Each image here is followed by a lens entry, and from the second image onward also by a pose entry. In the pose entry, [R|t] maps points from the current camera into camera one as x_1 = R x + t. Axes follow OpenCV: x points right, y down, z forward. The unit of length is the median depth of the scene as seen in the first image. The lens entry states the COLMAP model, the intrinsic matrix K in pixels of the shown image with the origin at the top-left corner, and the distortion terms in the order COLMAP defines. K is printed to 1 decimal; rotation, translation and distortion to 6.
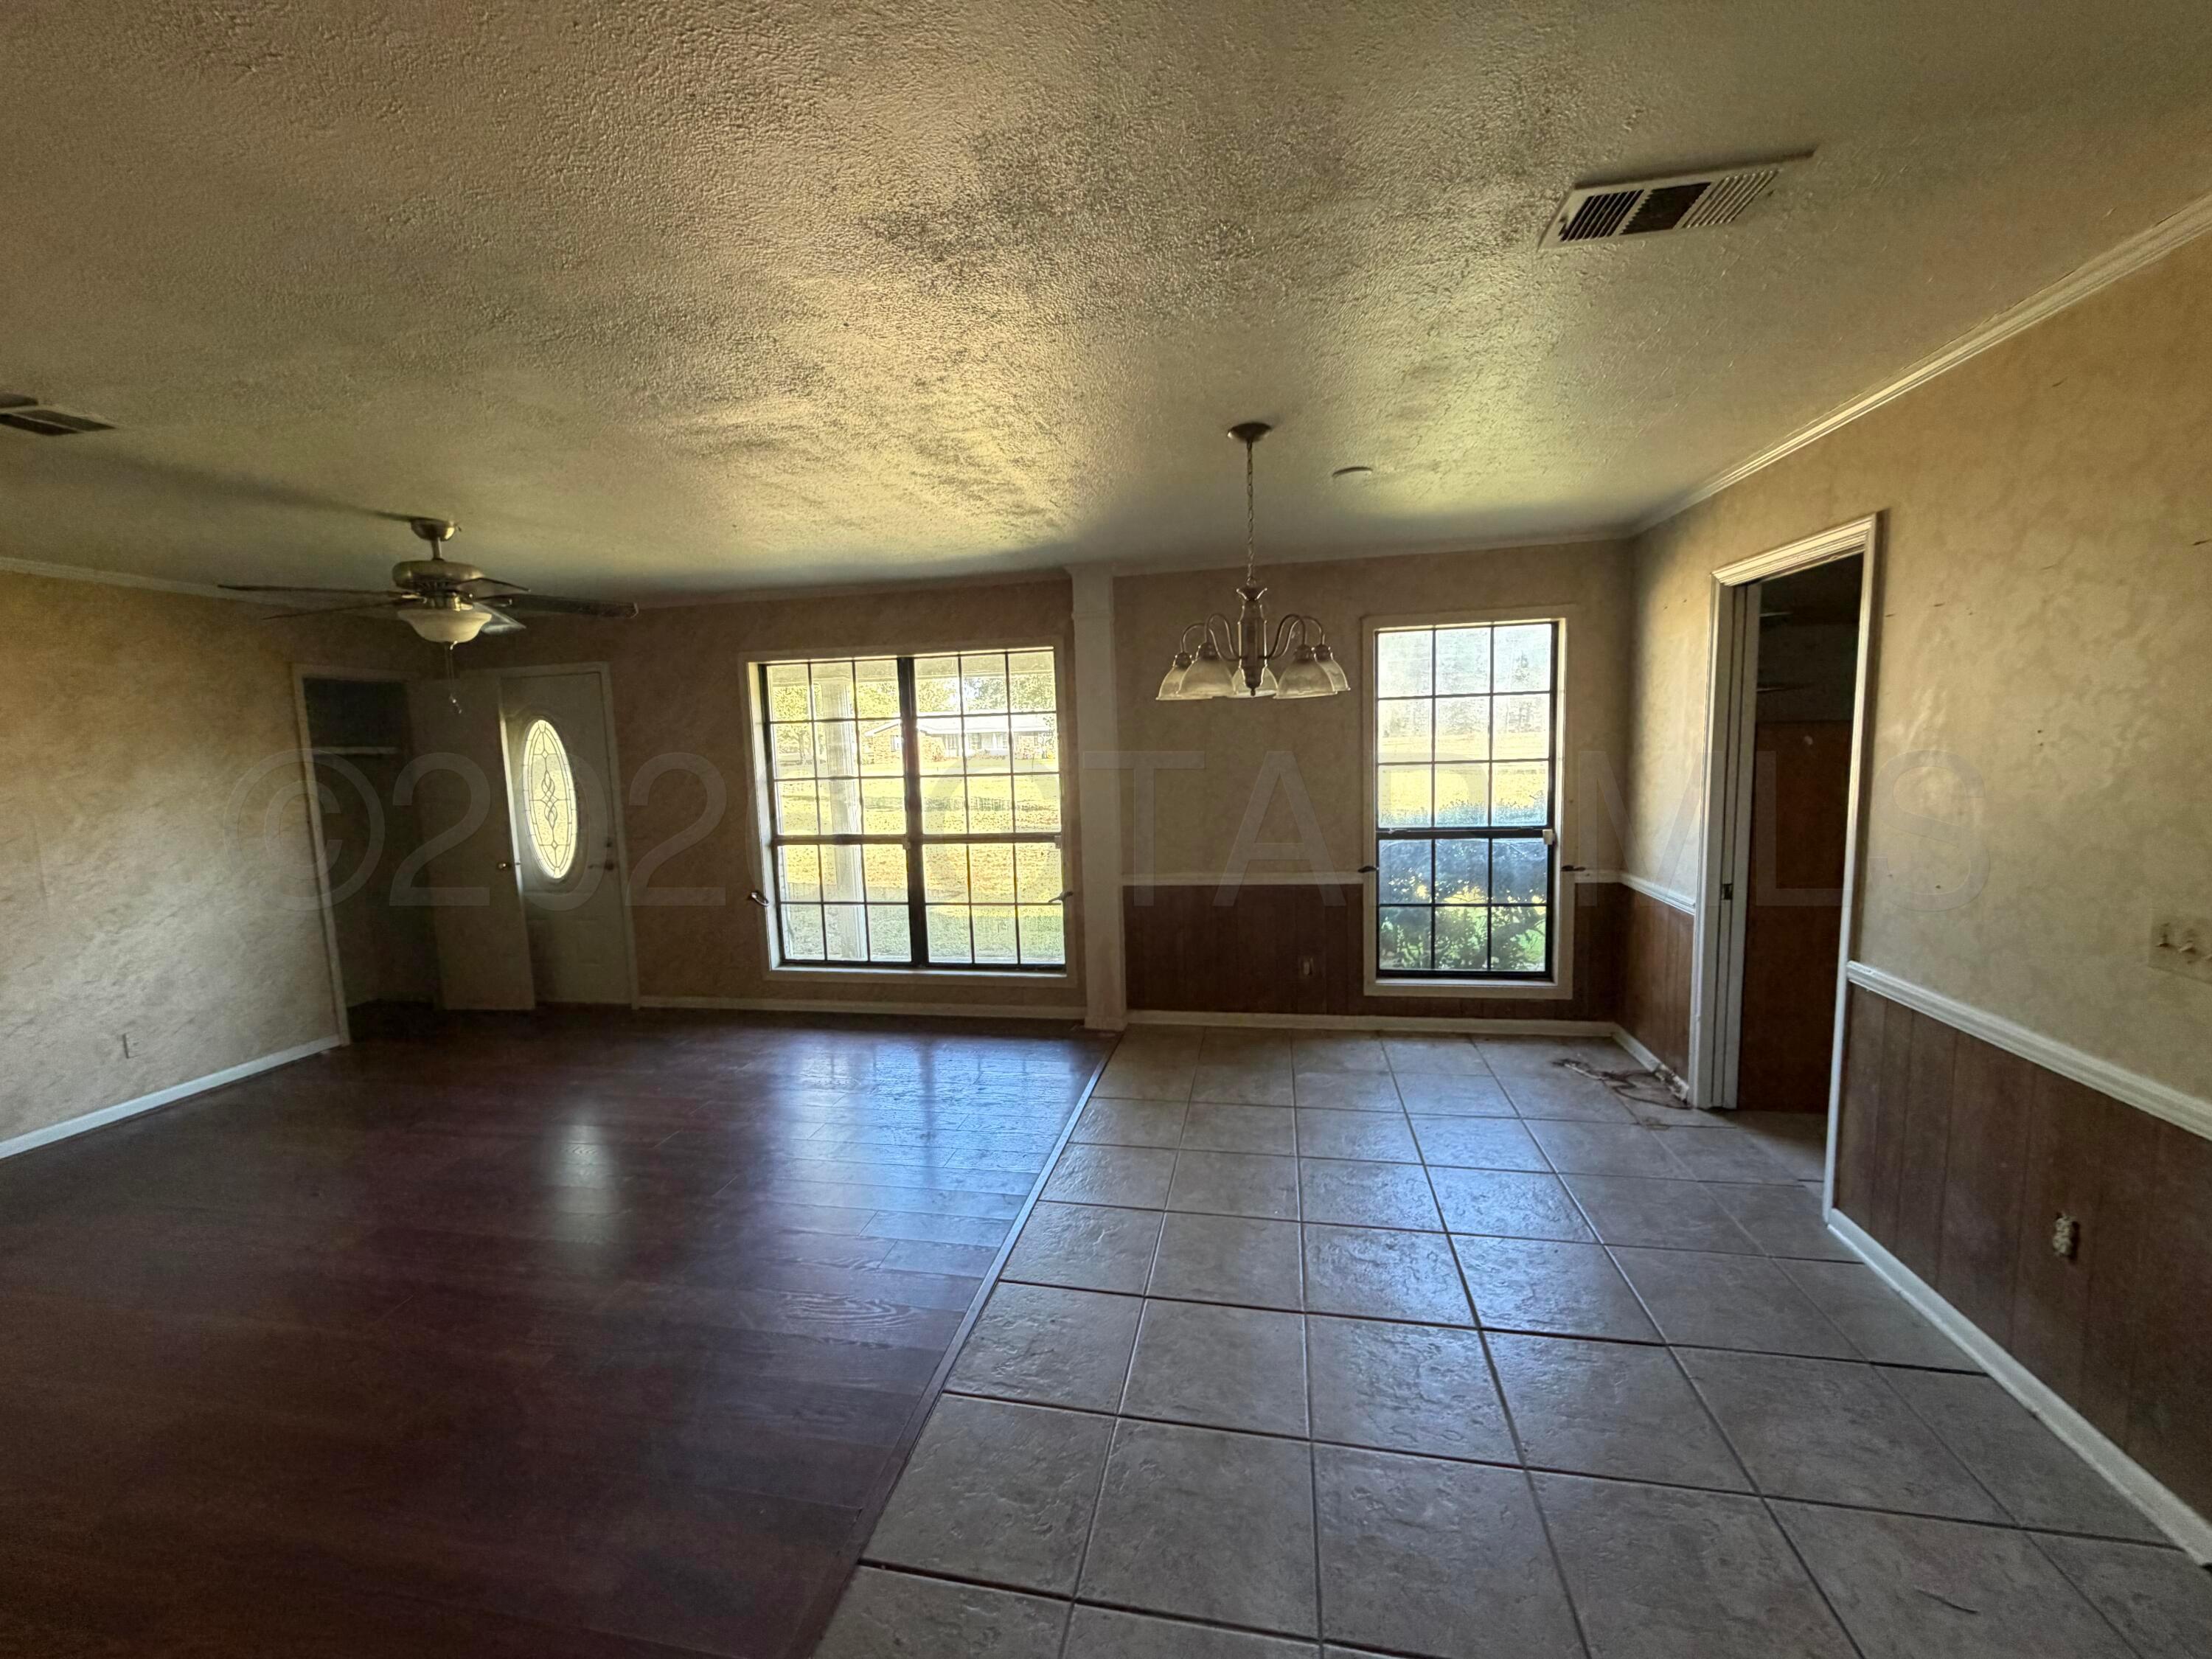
lens RADIAL K [[885.1, 0, 1105.2], [0, 885.1, 831.8], [0, 0, 1]] dist [0.001391, -0.000311]
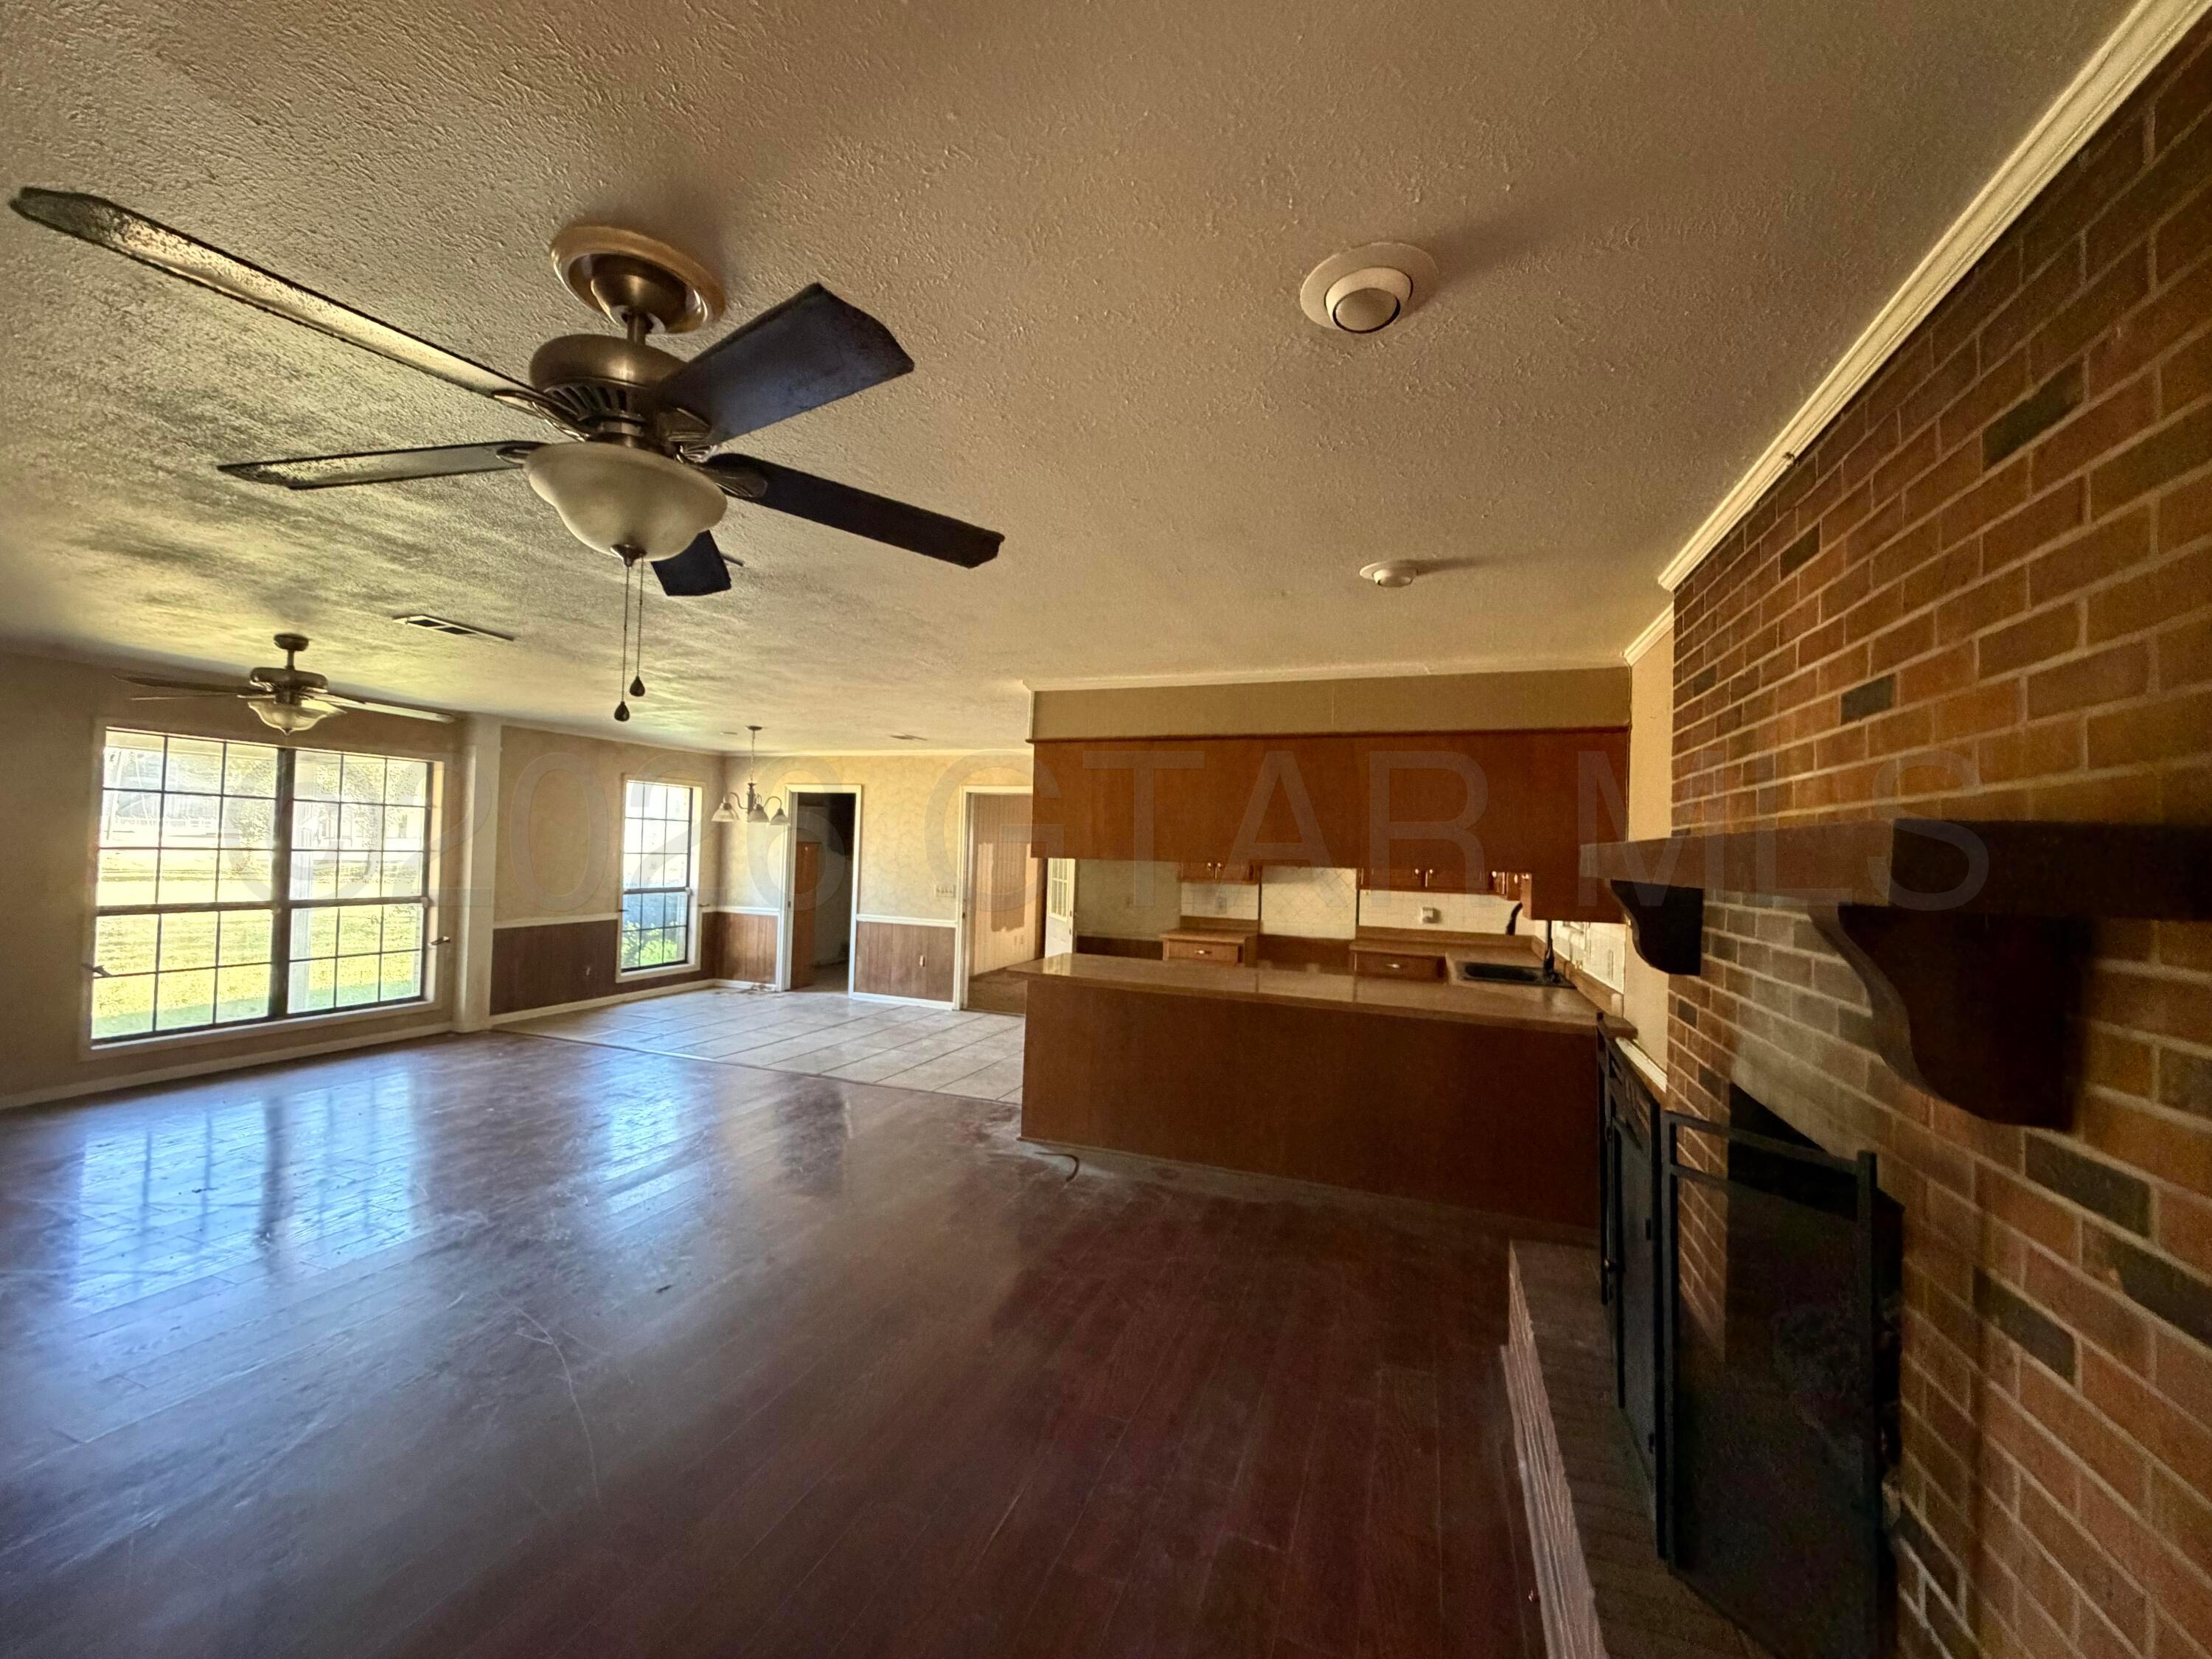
lens RADIAL K [[885.1, 0, 1105.2], [0, 885.1, 831.8], [0, 0, 1]] dist [0.001391, -0.000311]
pose [[0.152078, 0.059709, 0.986563, -1.205393], [0.073210, 0.994751, -0.071490, 0.074821], [-0.985653, 0.083098, 0.146909, -0.228252]]
